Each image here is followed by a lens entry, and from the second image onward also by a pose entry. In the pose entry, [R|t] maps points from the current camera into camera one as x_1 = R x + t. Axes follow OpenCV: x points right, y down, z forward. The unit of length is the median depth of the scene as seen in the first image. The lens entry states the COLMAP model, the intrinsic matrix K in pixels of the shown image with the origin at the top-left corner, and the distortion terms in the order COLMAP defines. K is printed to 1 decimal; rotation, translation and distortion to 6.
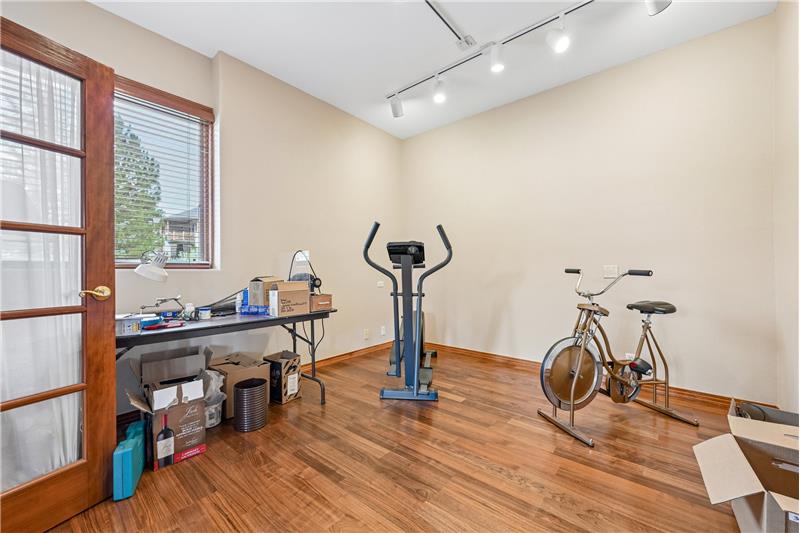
lens RADIAL K [[310.5, 0, 400.9], [0, 310.5, 271.3], [0, 0, 1]] dist [-0.000559, -0.000035]
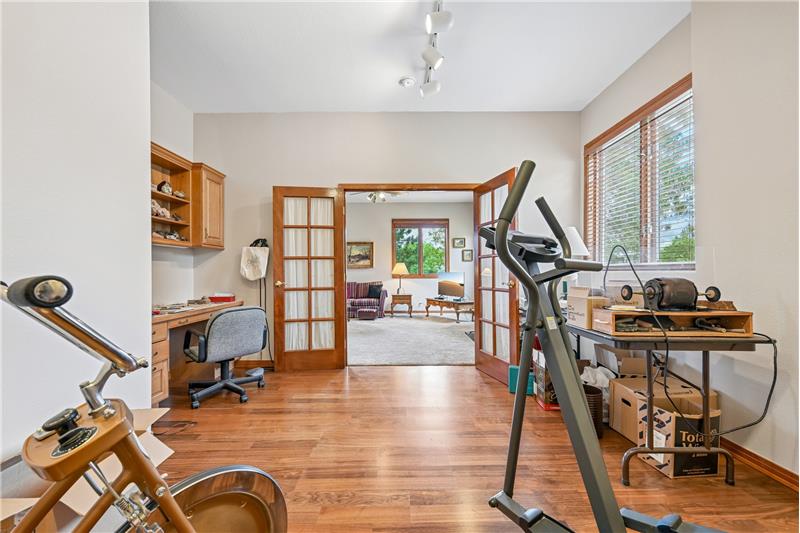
lens RADIAL K [[310.5, 0, 400.9], [0, 310.5, 271.3], [0, 0, 1]] dist [-0.000559, -0.000035]
pose [[-0.757716, 0.004016, -0.652572, 0.511265], [0.002633, 0.999992, 0.003097, -0.009378], [0.652579, 0.000629, -0.757720, 1.193070]]
